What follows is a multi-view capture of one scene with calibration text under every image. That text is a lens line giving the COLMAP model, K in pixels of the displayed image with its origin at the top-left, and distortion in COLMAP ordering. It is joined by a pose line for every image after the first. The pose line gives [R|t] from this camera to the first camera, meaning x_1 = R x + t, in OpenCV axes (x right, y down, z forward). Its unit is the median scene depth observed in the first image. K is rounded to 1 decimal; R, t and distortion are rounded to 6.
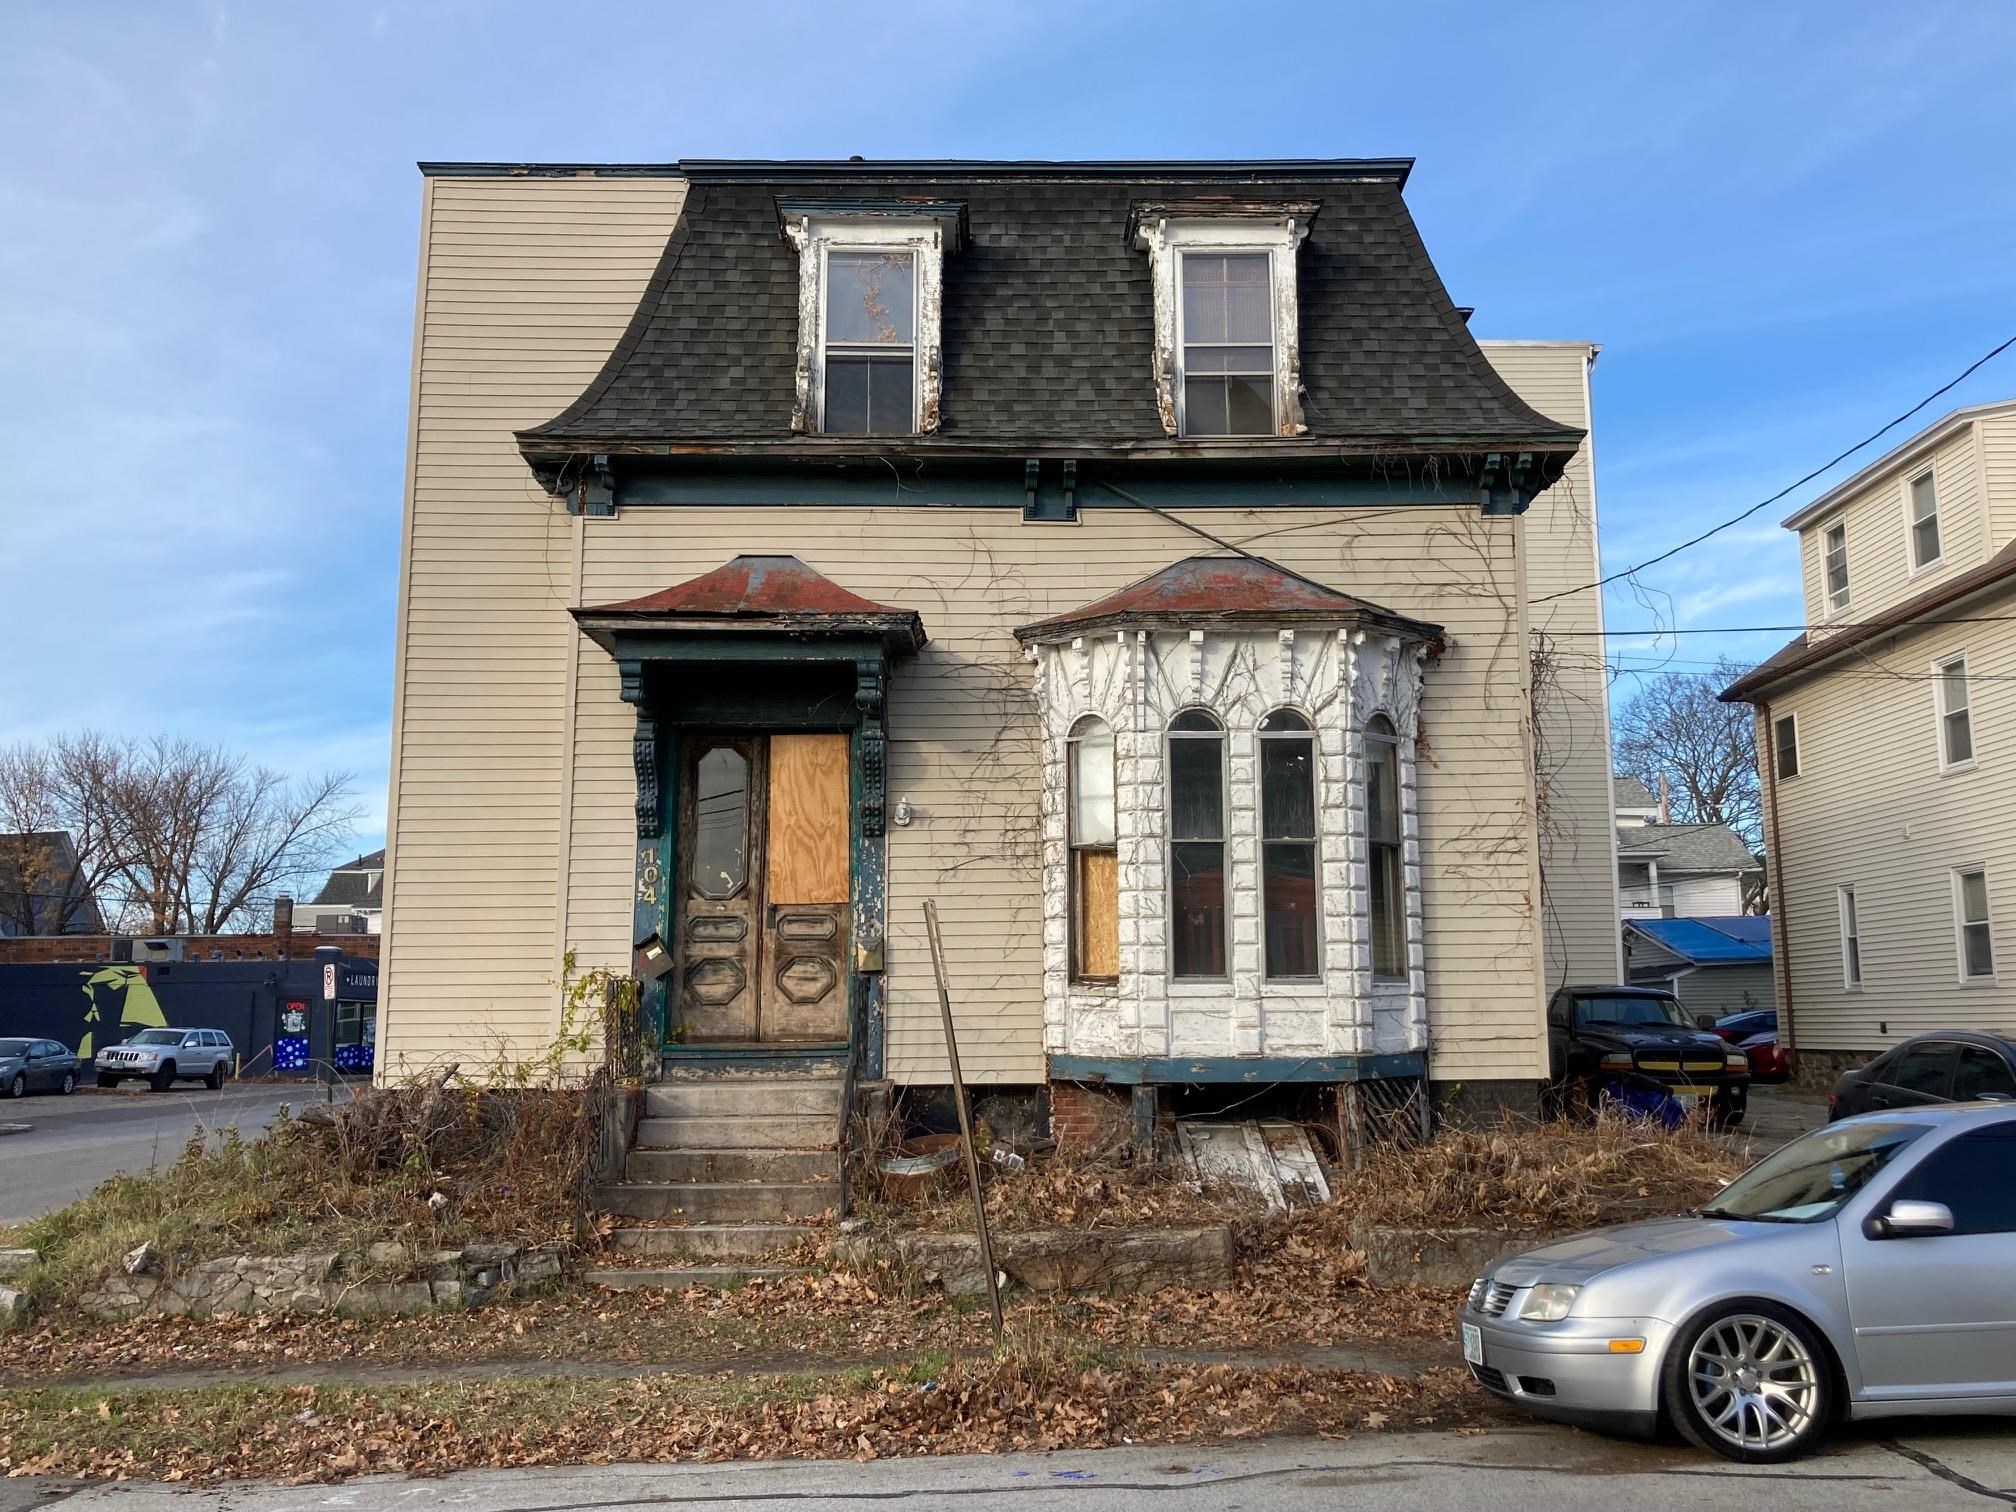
lens RADIAL K [[1844.2, 0, 1019.3], [0, 1844.2, 757.1], [0, 0, 1]] dist [0.084726, 0.000000]
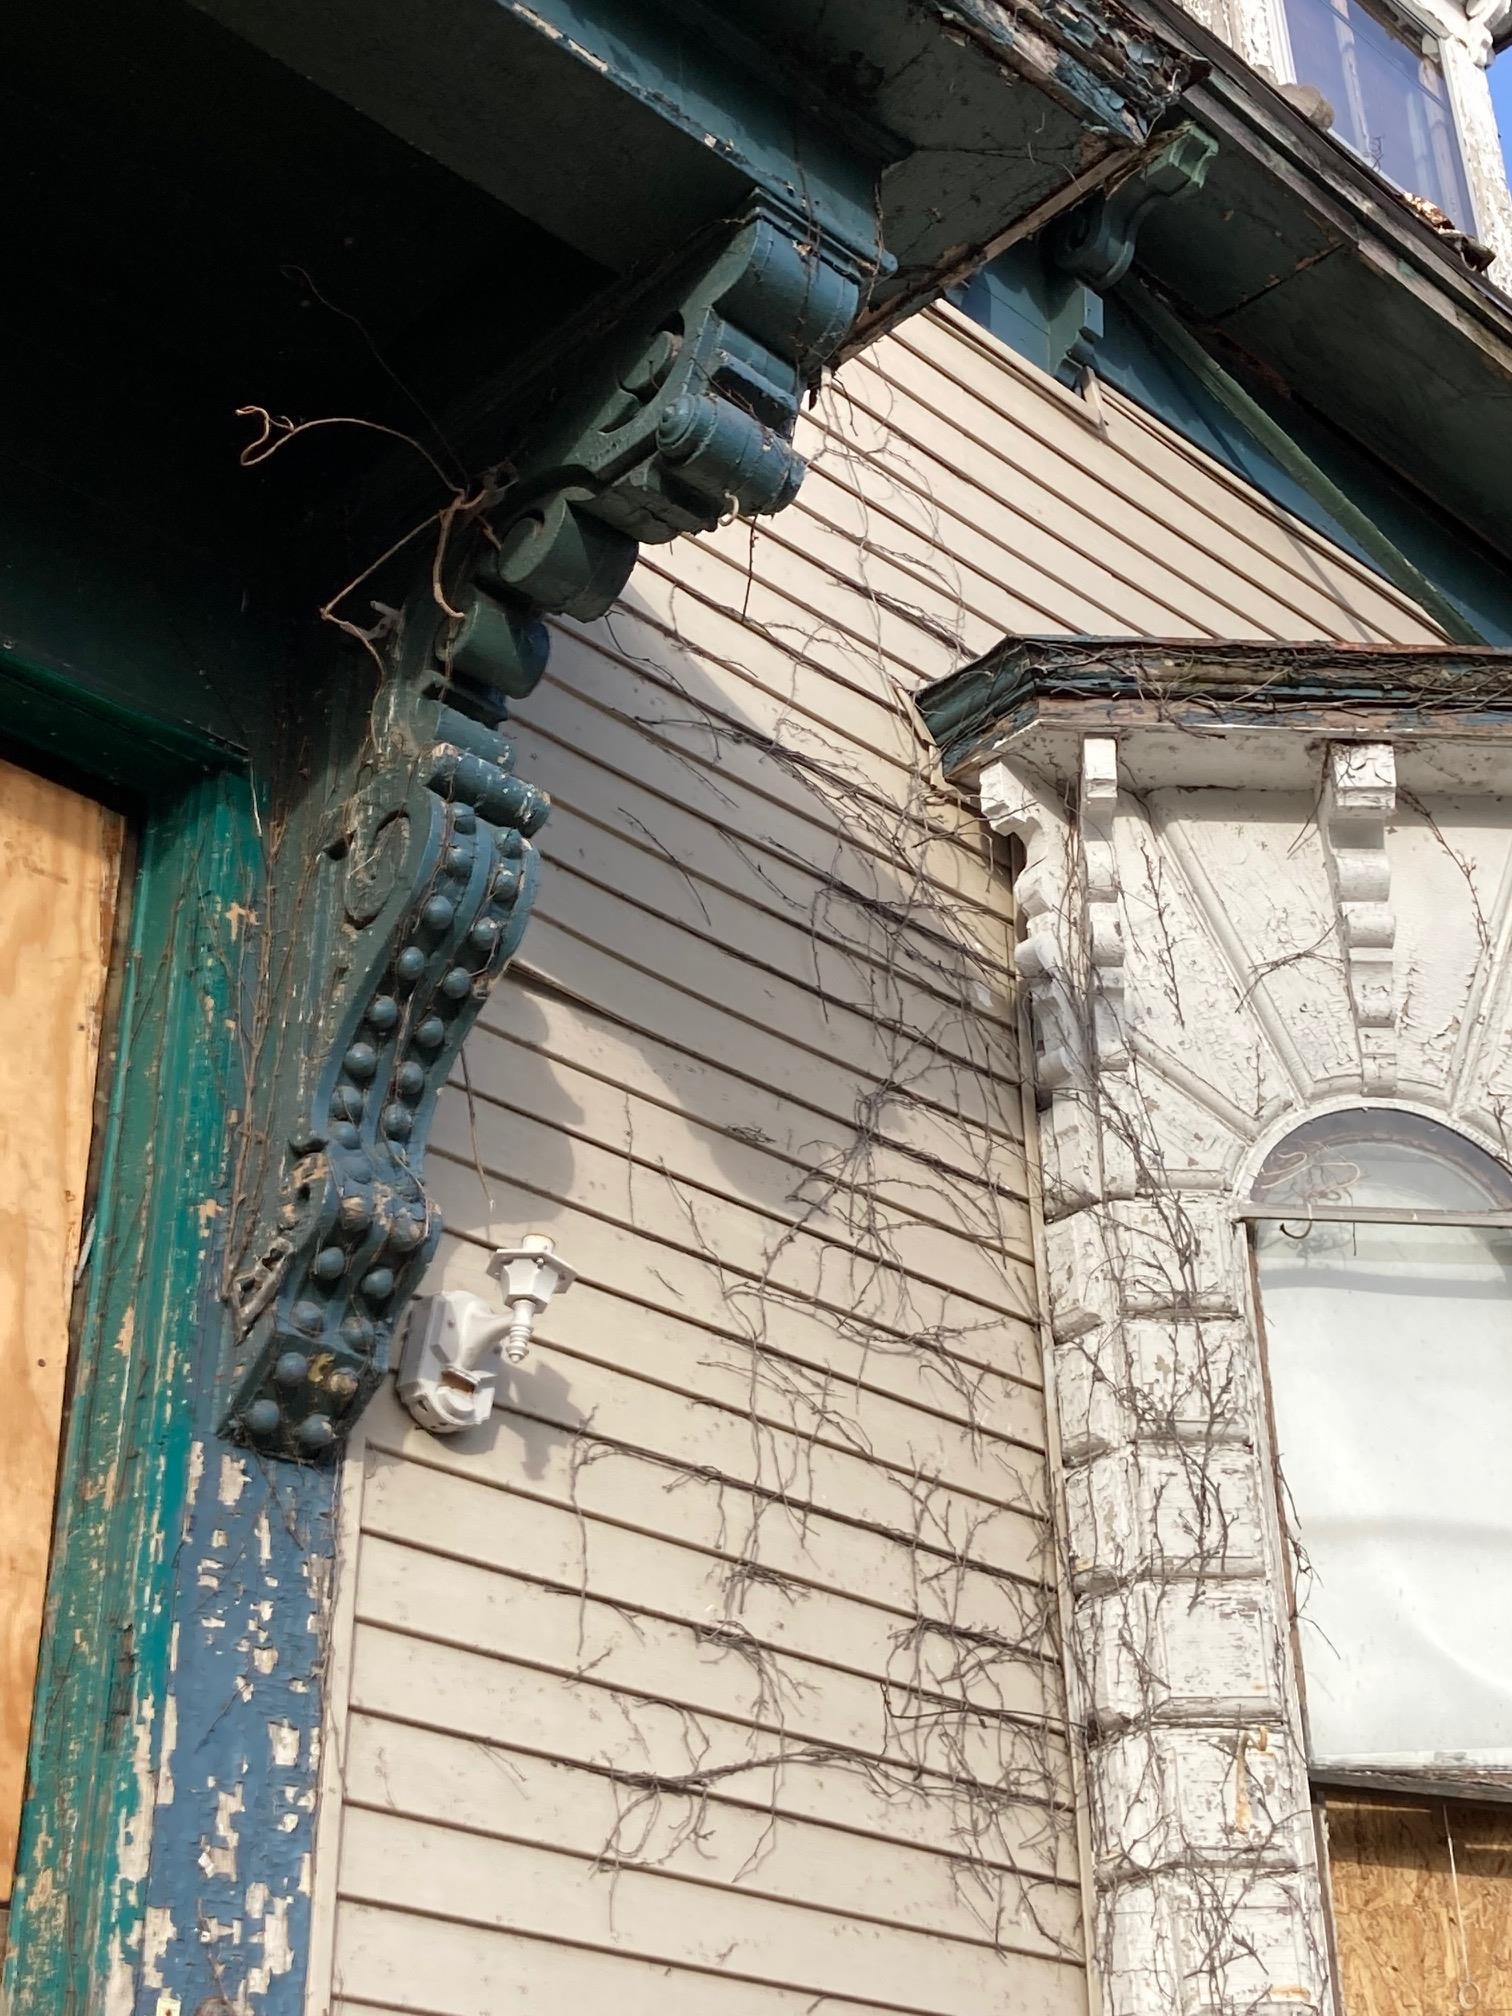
lens RADIAL K [[3036.7, 0, 755.3], [0, 3036.7, 1005.0], [0, 0, 1]] dist [0.098541, 0.000000]
pose [[0.747730, 0.340108, 0.570286, -0.198924], [-0.093815, 0.904357, -0.416337, 0.107208], [-0.657342, 0.257807, 0.708122, 0.796770]]
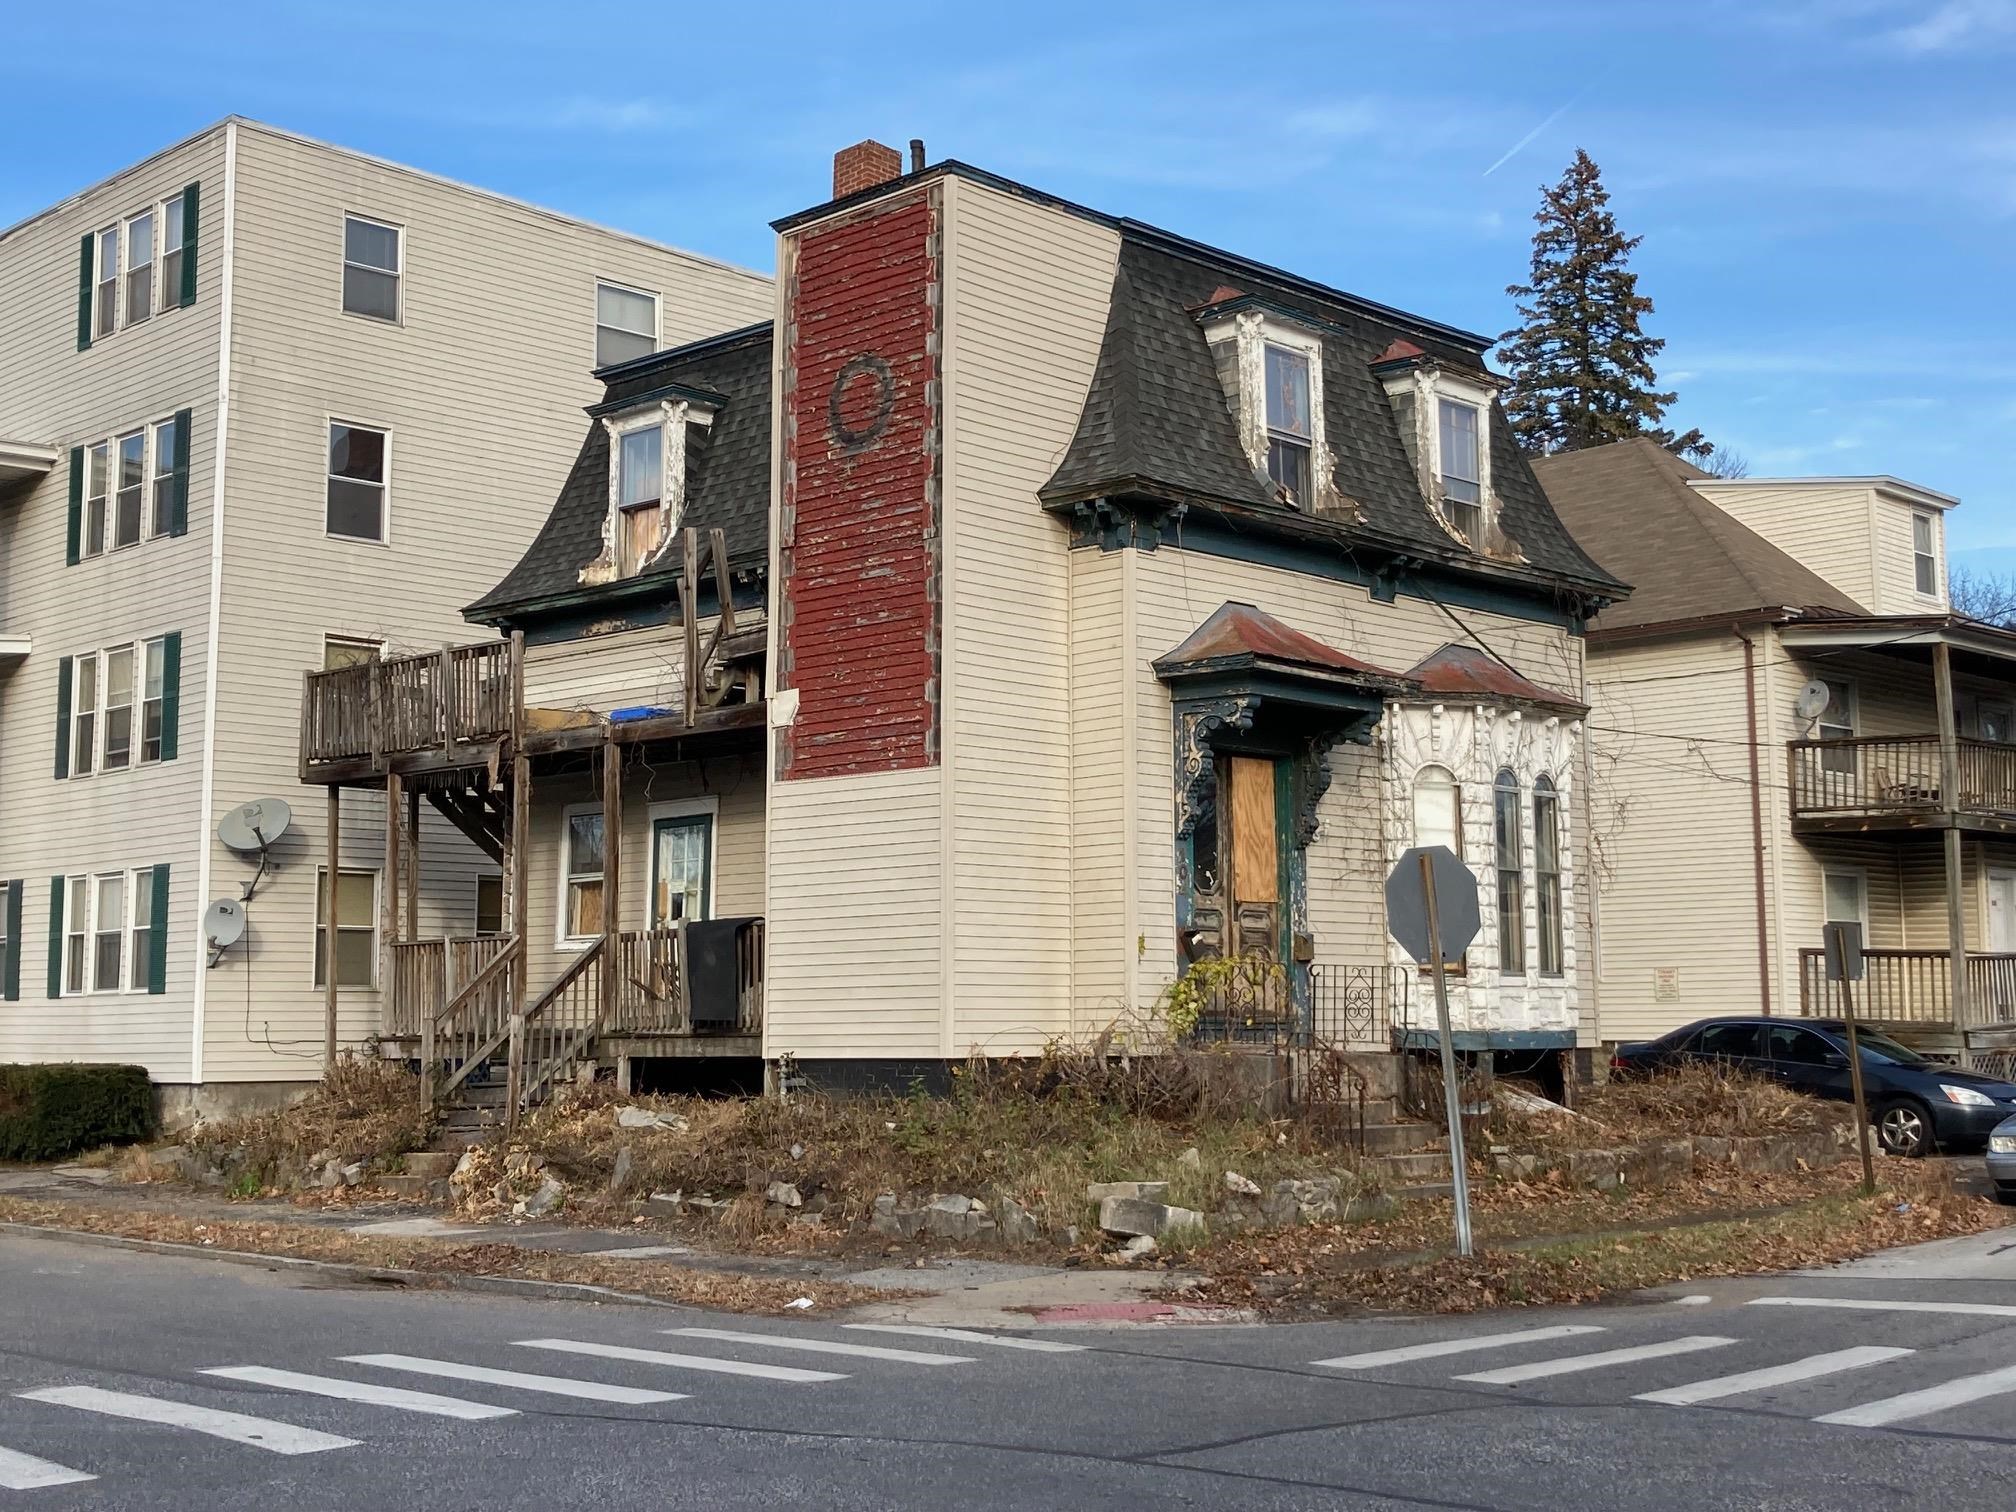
lens RADIAL K [[2467.8, 0, 998.2], [0, 2467.8, 742.7], [0, 0, 1]] dist [0.170741, 0.000000]
pose [[0.708194, 0.082031, 0.701236, -1.363243], [-0.107381, 0.994187, -0.007855, 0.007764], [-0.697804, -0.069737, 0.712886, -0.014815]]
